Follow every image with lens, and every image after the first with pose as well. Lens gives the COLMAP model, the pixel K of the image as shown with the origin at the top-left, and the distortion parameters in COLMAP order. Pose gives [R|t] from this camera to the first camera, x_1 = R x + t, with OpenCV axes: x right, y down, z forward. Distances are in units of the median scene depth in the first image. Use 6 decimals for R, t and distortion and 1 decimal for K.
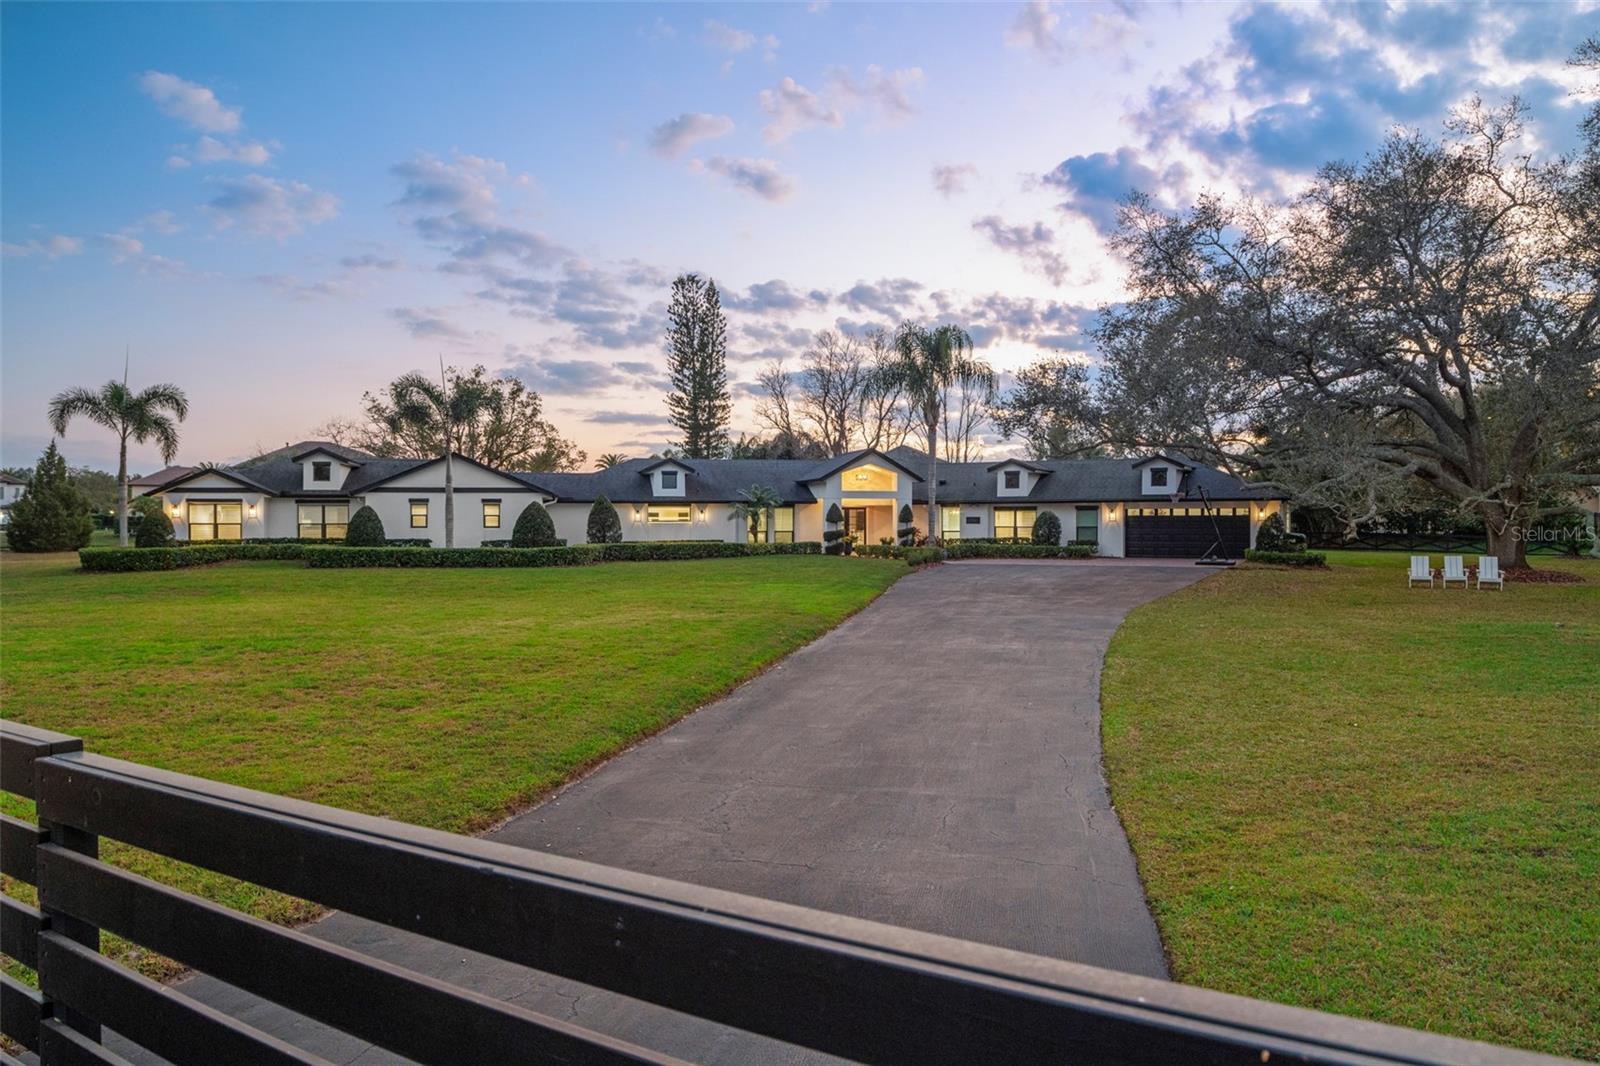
lens RADIAL K [[1164.9, 0, 802.9], [0, 1164.9, 507.7], [0, 0, 1]] dist [-0.012242, -0.009423]
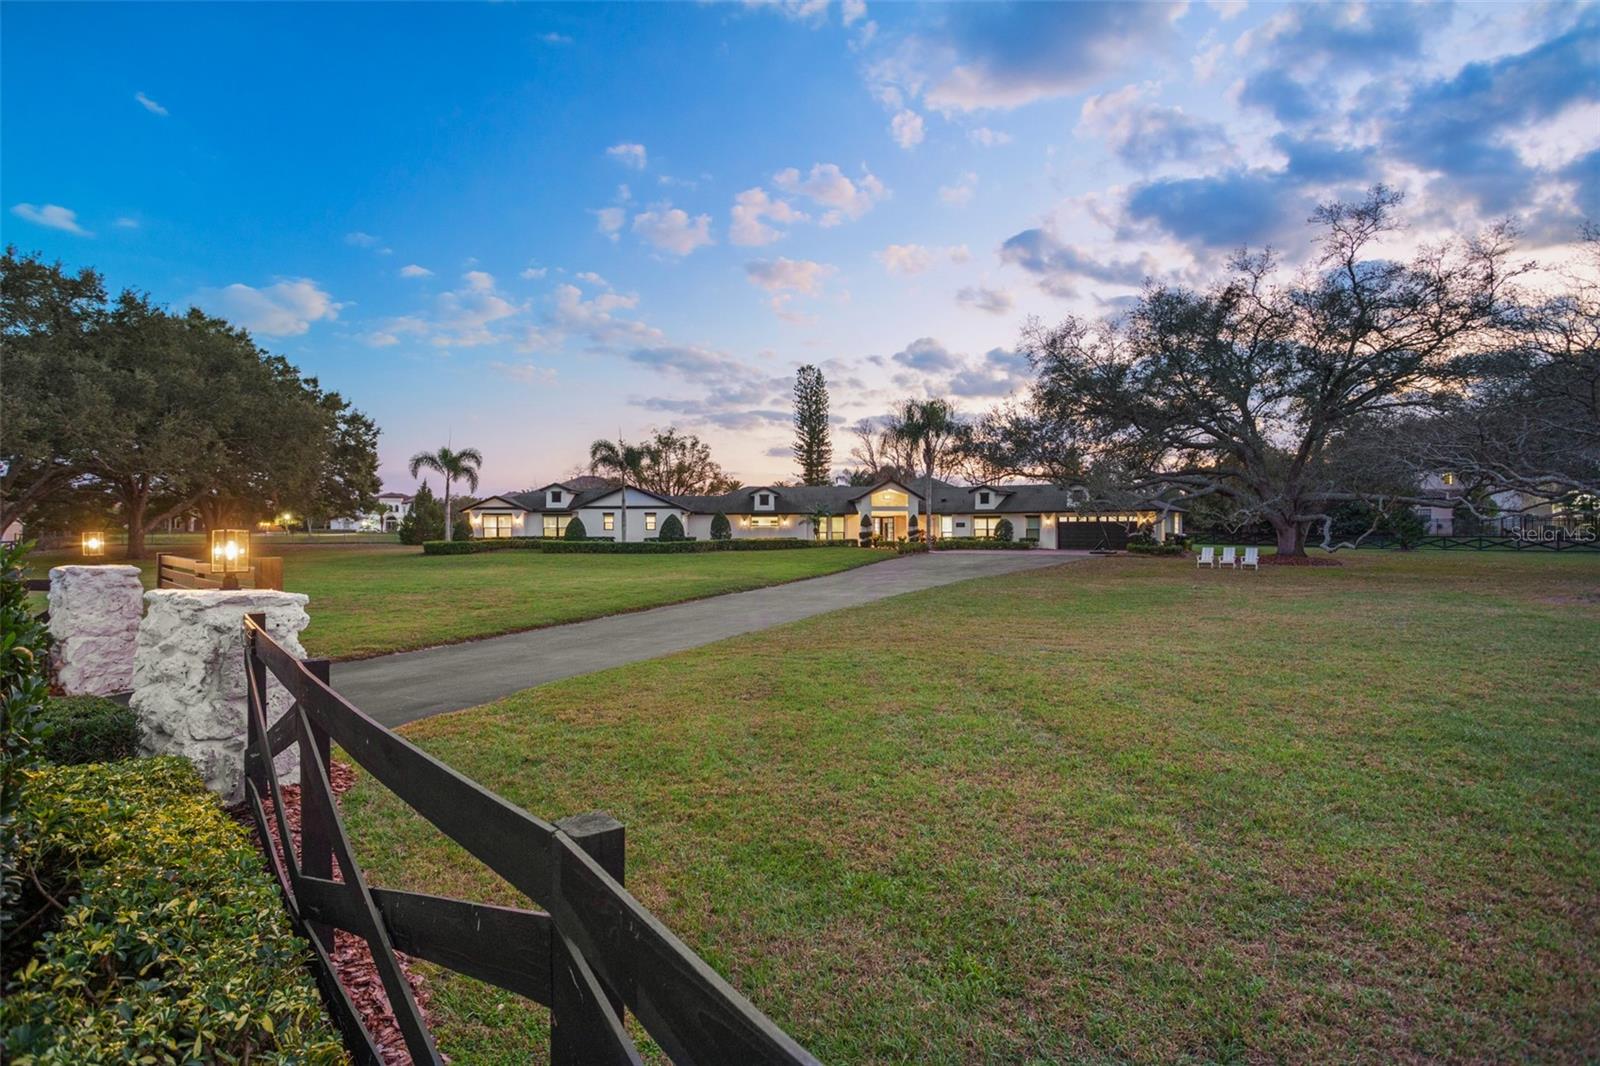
lens RADIAL K [[819.8, 0, 792.7], [0, 819.8, 514.9], [0, 0, 1]] dist [-0.062104, 0.041856]
pose [[0.984236, -0.004341, -0.176809, 0.128239], [0.003971, 0.999989, -0.002450, -0.000656], [0.176817, 0.001710, 0.984242, -0.104214]]
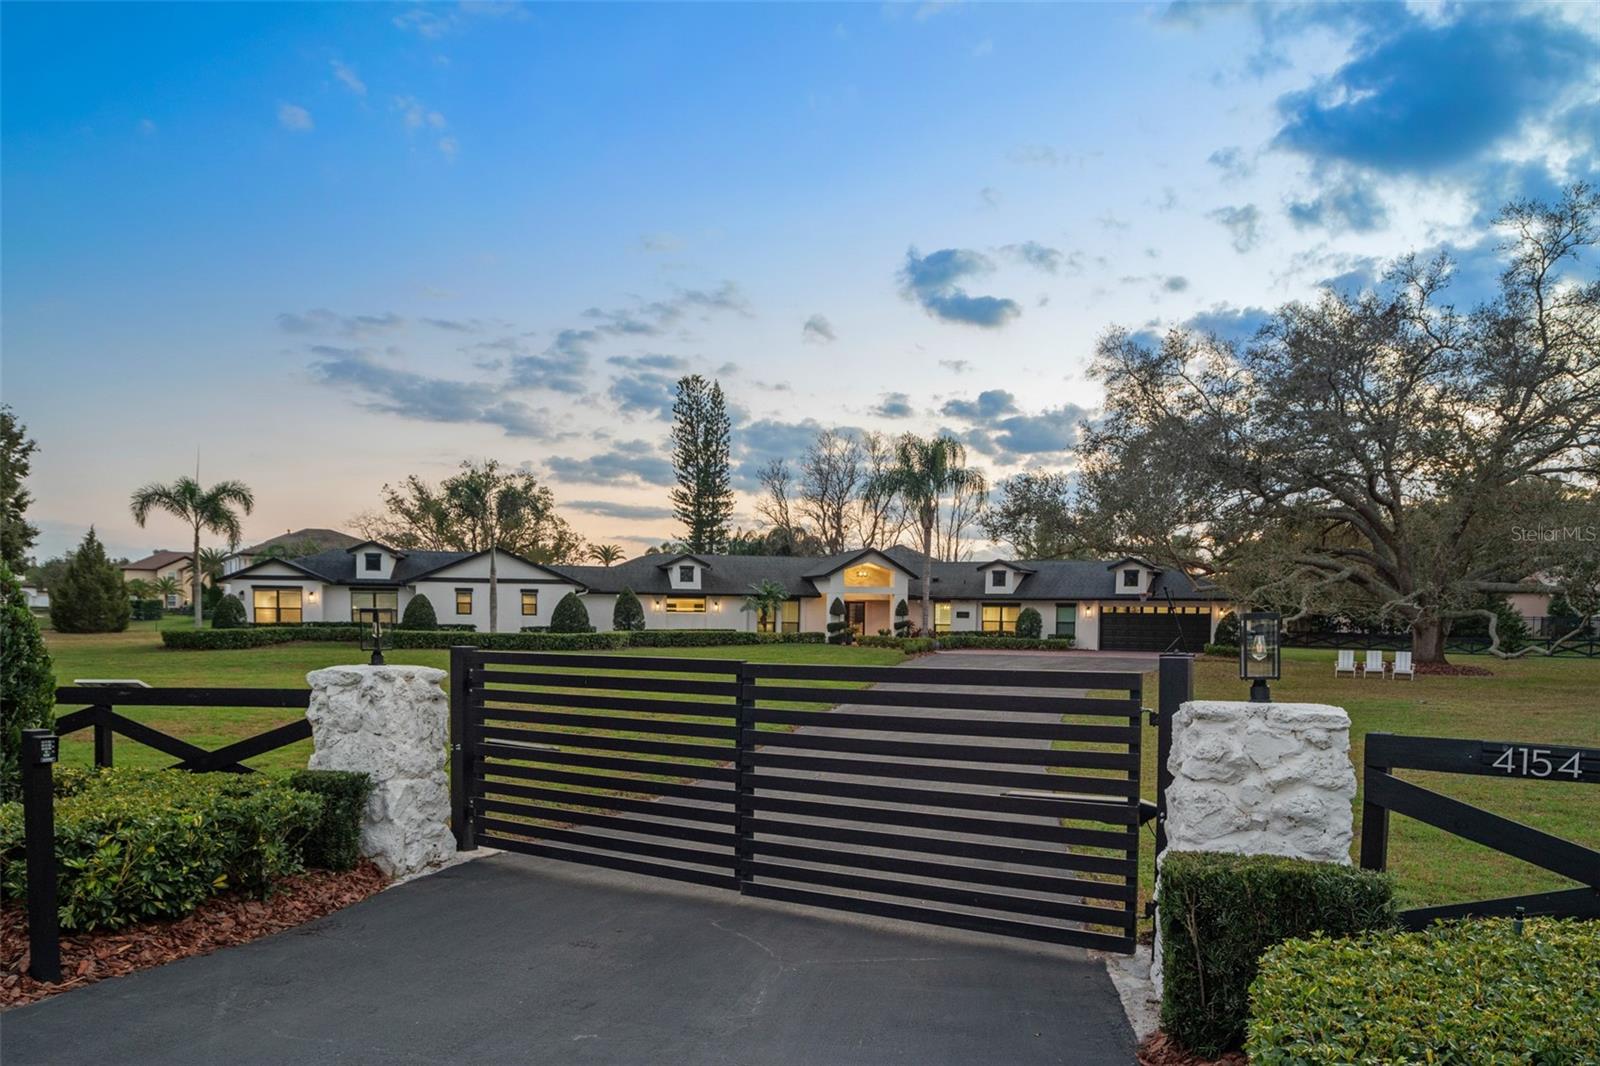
lens RADIAL K [[1182.8, 0, 808.8], [0, 1182.8, 673.0], [0, 0, 1]] dist [-0.011724, -0.010085]
pose [[0.999738, 0.013386, 0.018571, -0.020249], [-0.014486, 0.998065, 0.060463, 0.000155], [-0.017725, -0.060717, 0.997998, -0.121196]]
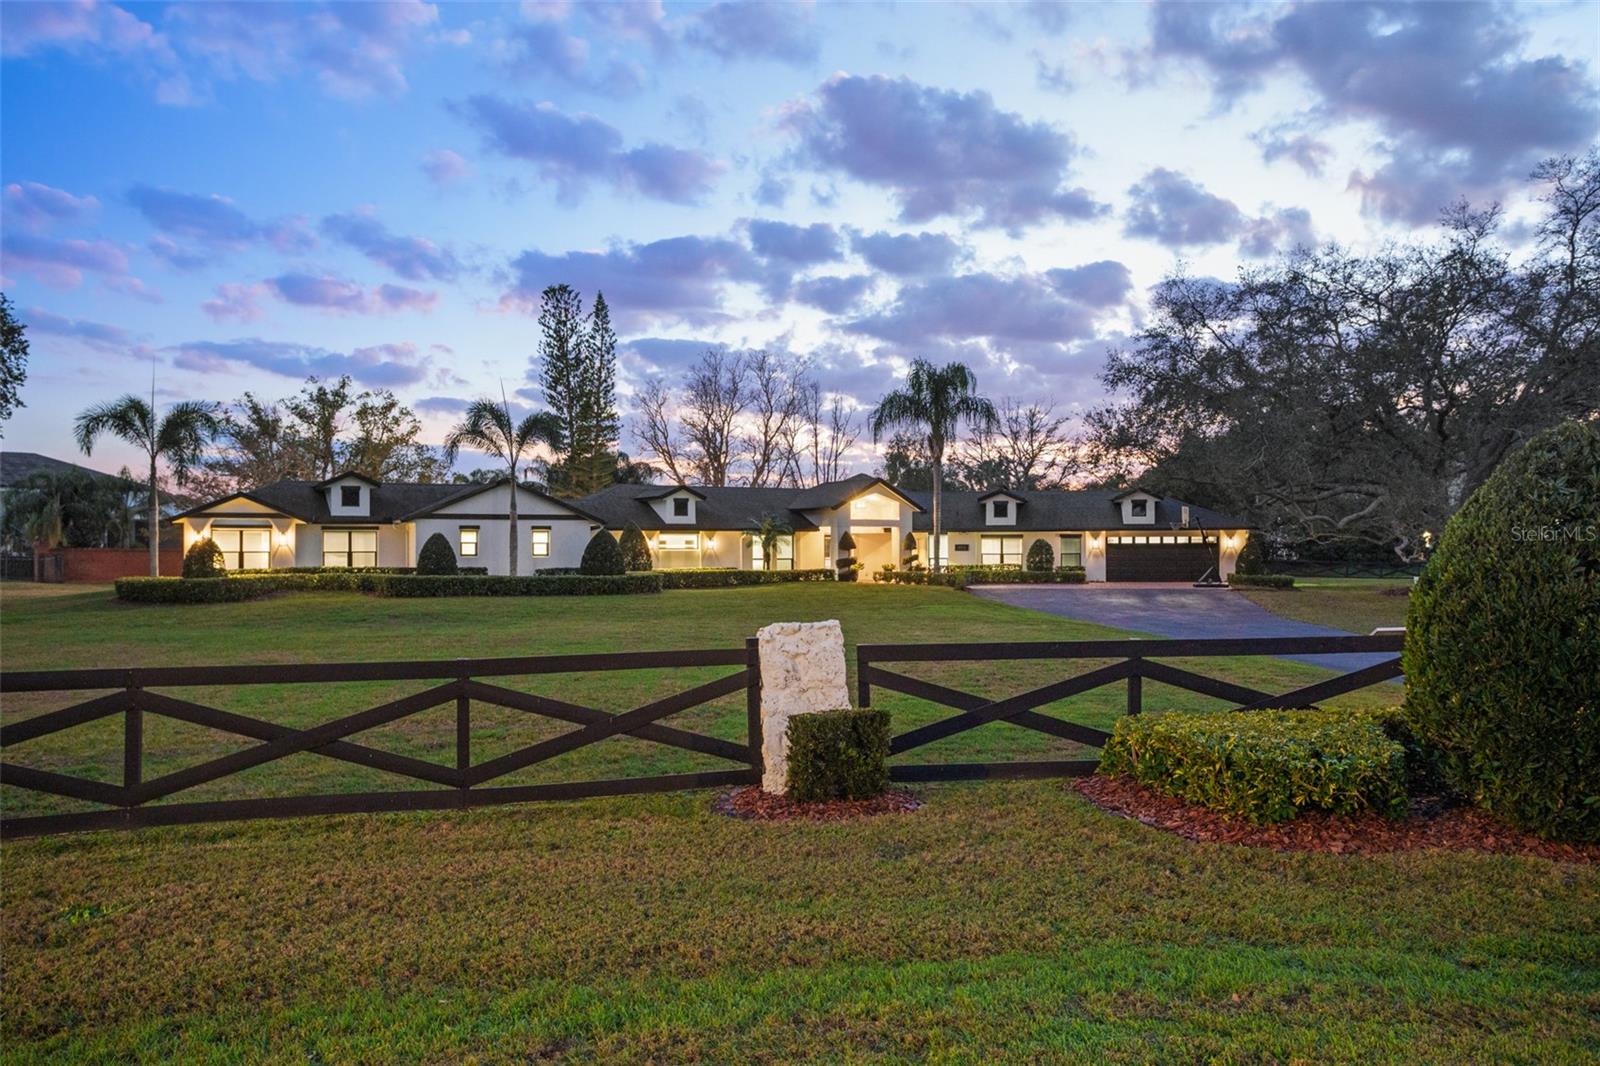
lens RADIAL K [[1314.3, 0, 800.0], [0, 1314.3, 533.0], [0, 0, 1]] dist [0.002685, 0.003710]
pose [[0.969874, 0.002126, 0.243597, -0.302681], [-0.002018, 0.999998, -0.000694, -0.001262], [-0.243598, 0.000182, 0.969876, -0.116670]]
